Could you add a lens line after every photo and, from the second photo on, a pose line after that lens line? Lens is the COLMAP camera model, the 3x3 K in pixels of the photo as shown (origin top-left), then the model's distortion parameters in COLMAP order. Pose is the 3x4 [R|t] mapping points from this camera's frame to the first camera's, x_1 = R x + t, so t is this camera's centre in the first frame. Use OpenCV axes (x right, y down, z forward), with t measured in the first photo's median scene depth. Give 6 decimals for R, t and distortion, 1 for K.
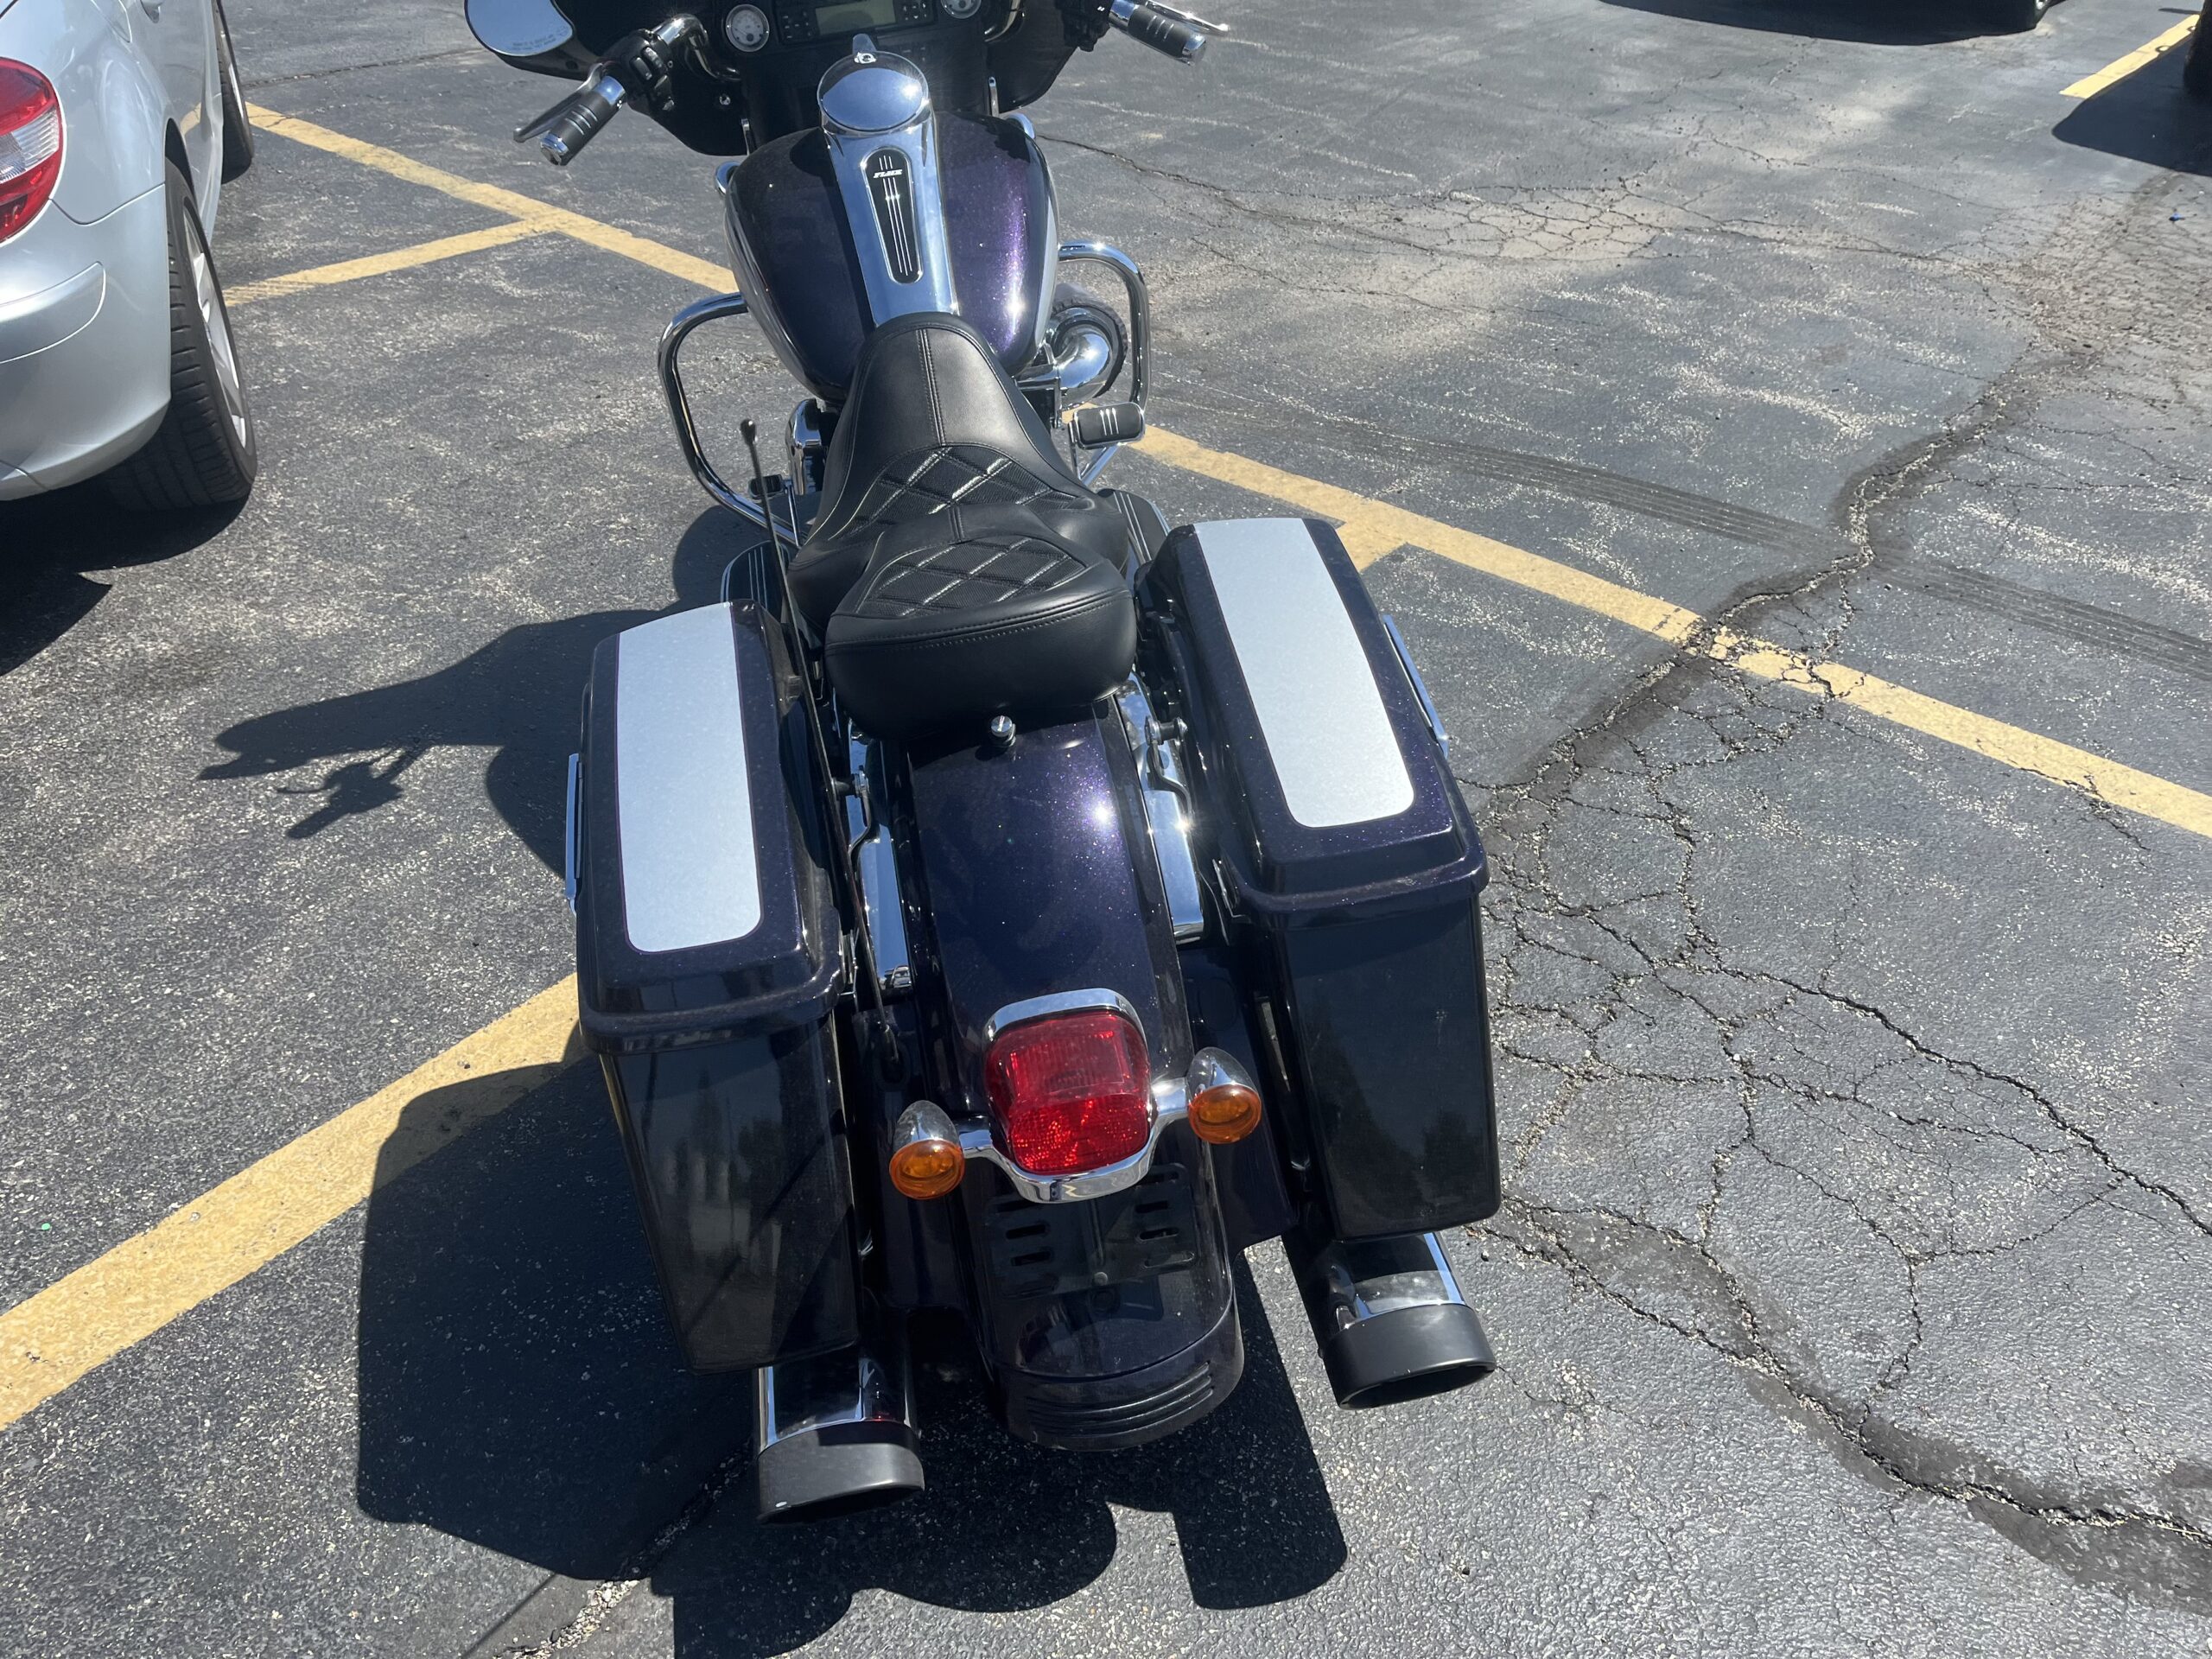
lens RADIAL K [[1660.8, 0, 1091.8], [0, 1660.8, 823.4], [0, 0, 1]] dist [0.063321, -0.098088]
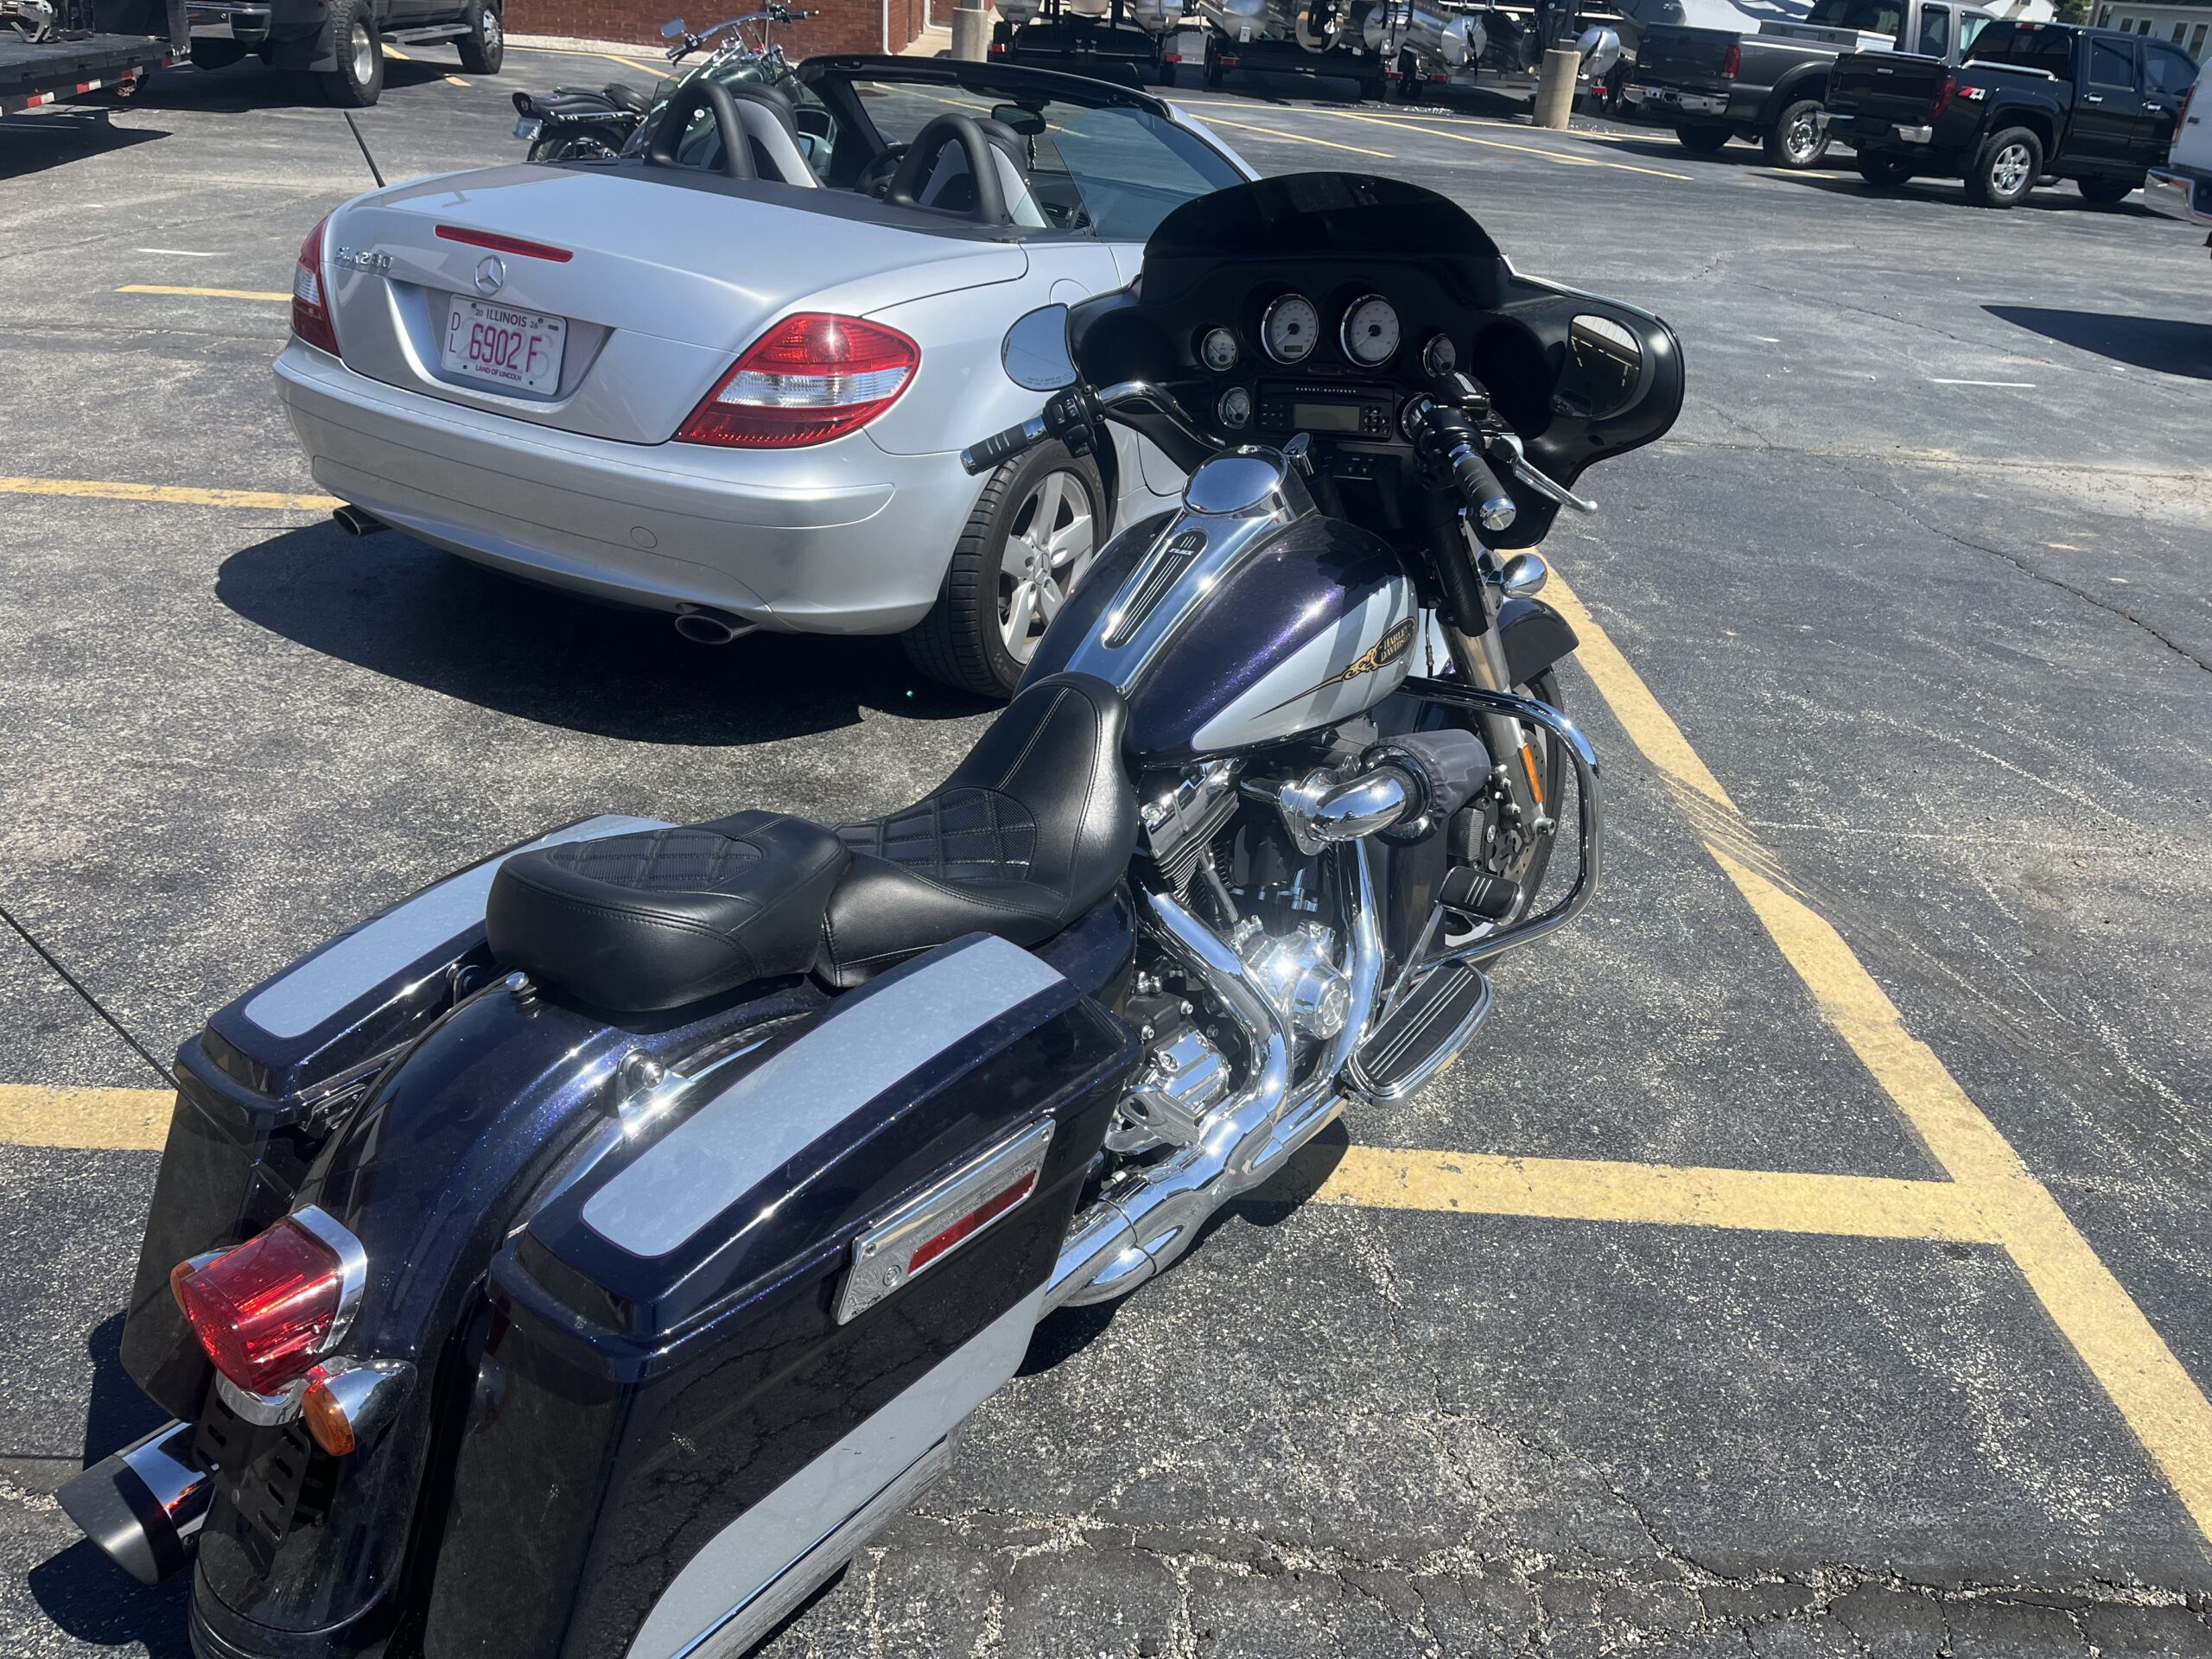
lens RADIAL K [[1660.8, 0, 1082.7], [0, 1660.8, 830.3], [0, 0, 1]] dist [0.063321, -0.098088]
pose [[0.635465, 0.355038, -0.685662, 0.259486], [-0.484335, 0.874873, 0.004135, -0.095762], [0.601335, 0.329463, 0.727908, 0.128068]]
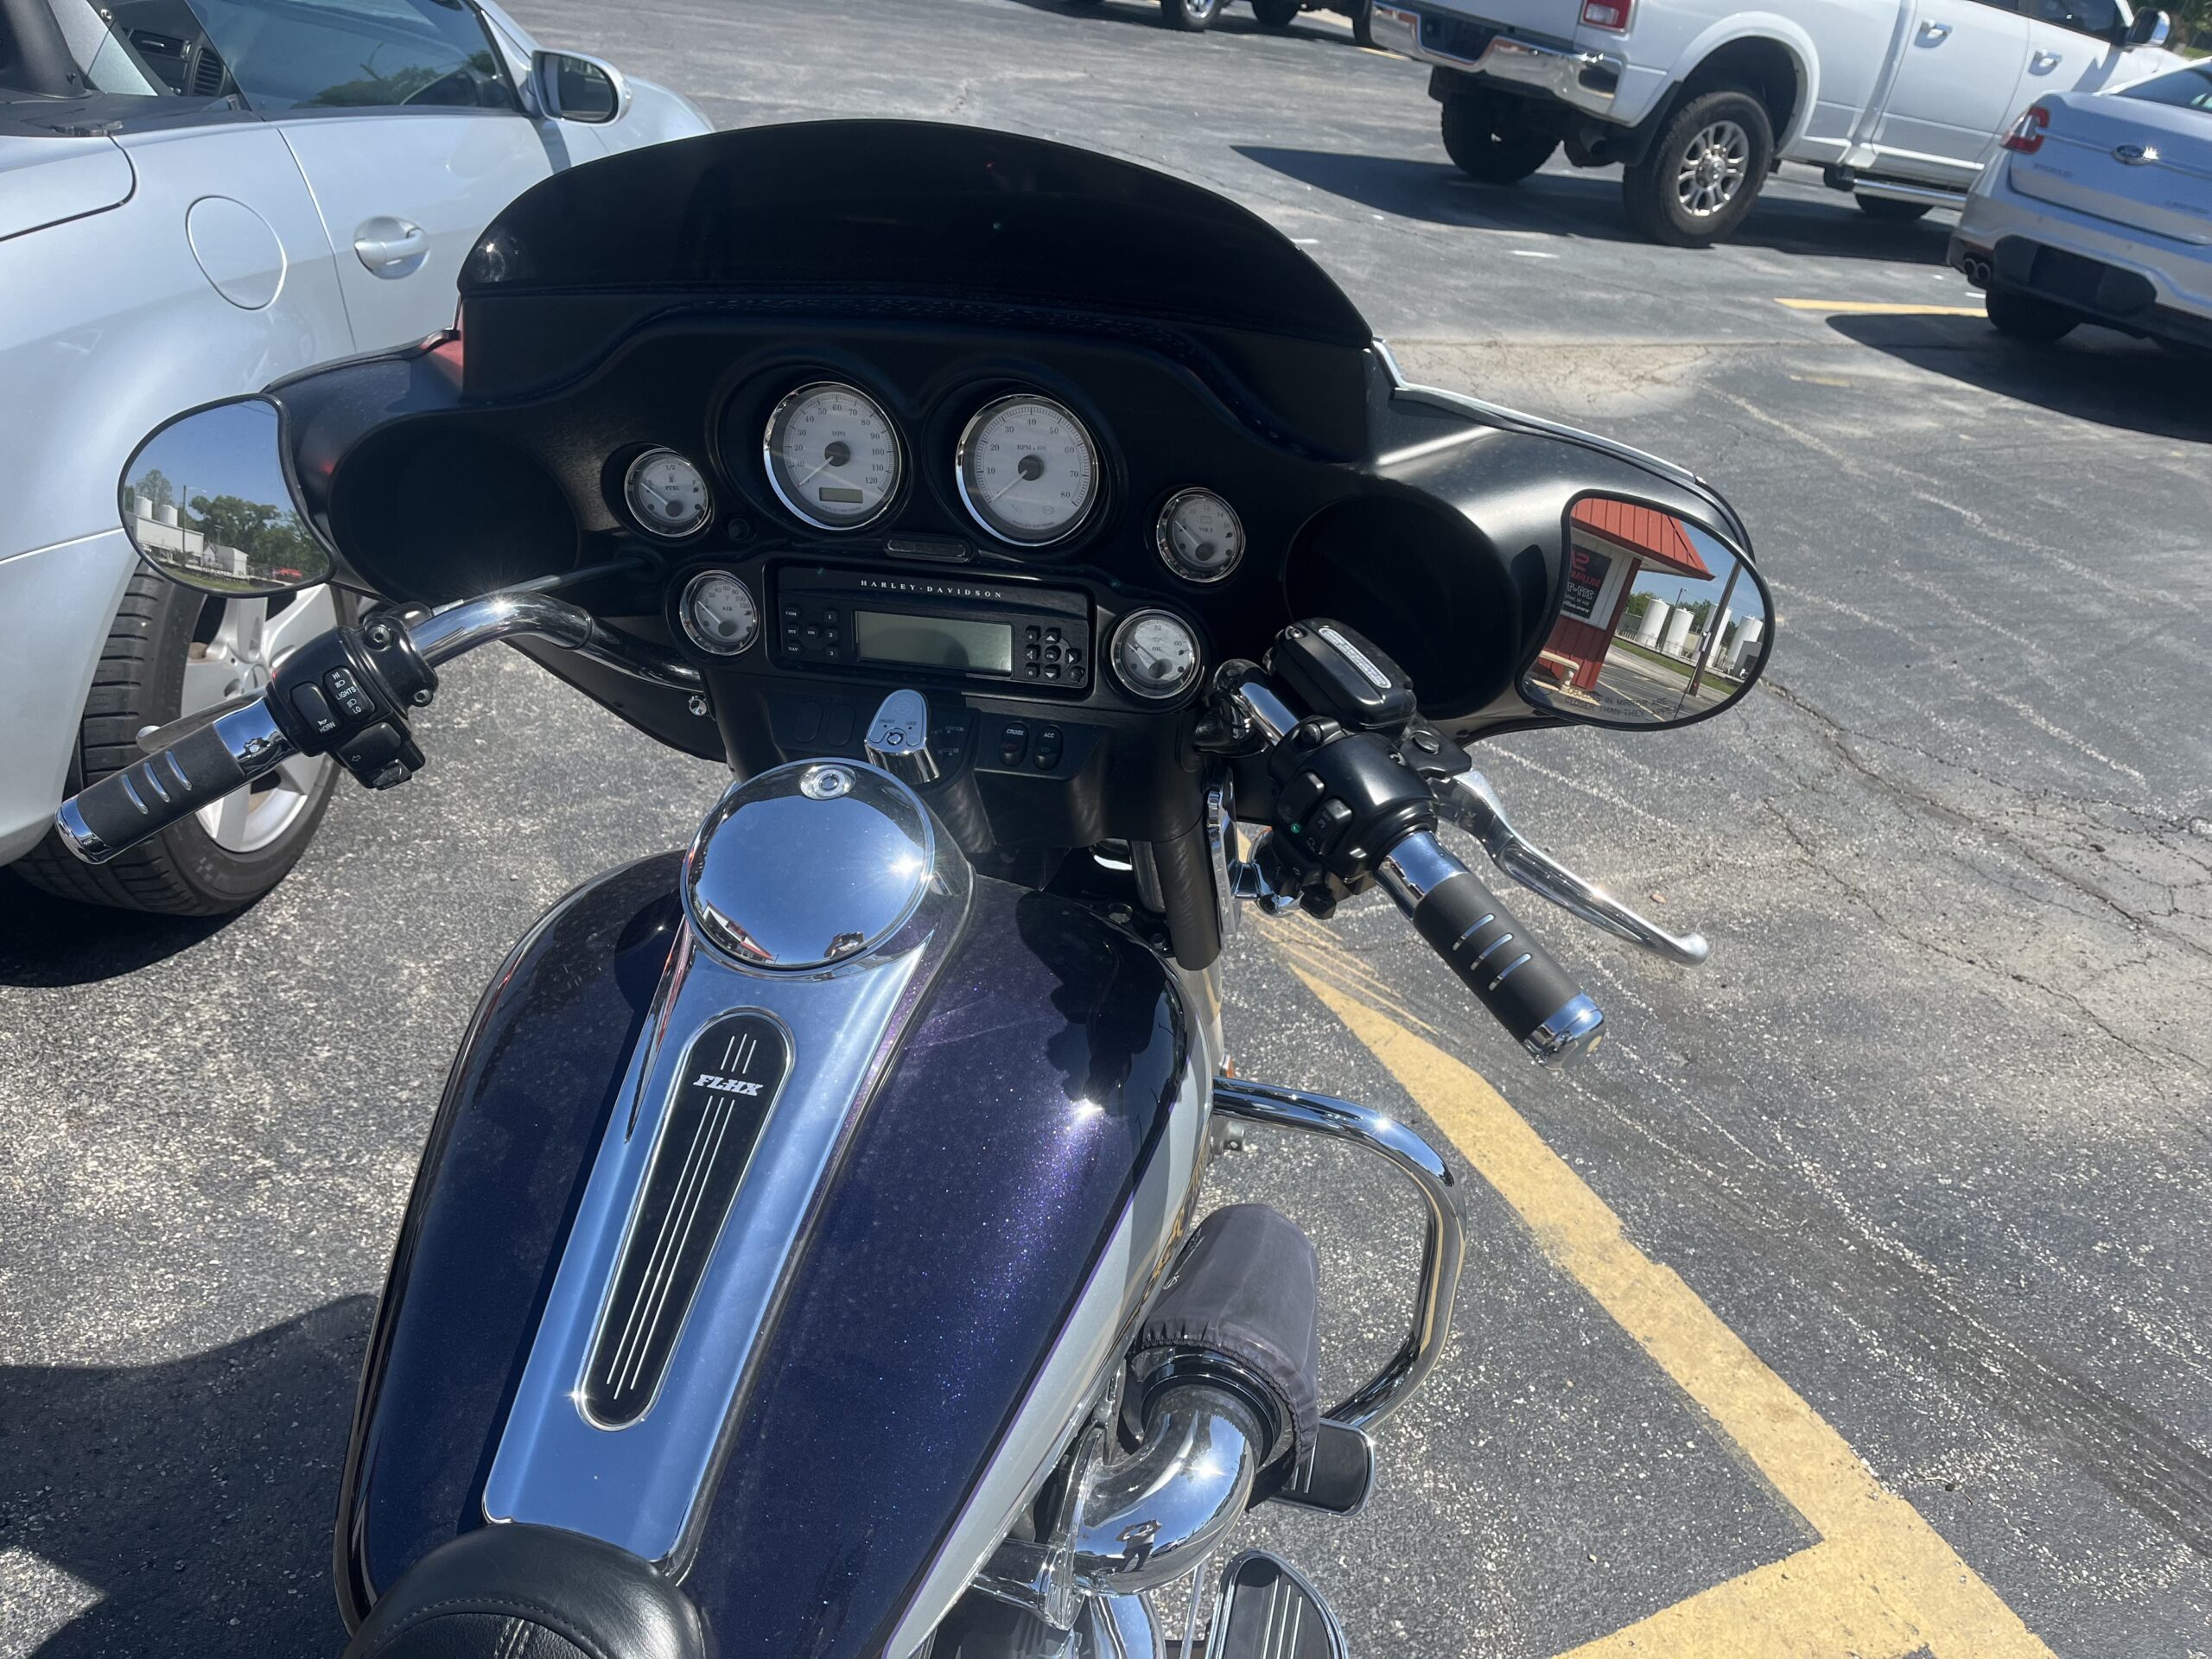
lens RADIAL K [[1660.8, 0, 1085.7], [0, 1660.8, 838.7], [0, 0, 1]] dist [0.063321, -0.098088]
pose [[0.902505, 0.293375, -0.315302, 0.030651], [-0.332080, 0.940208, -0.075708, -0.195975], [0.274239, 0.173032, 0.945967, 0.276516]]
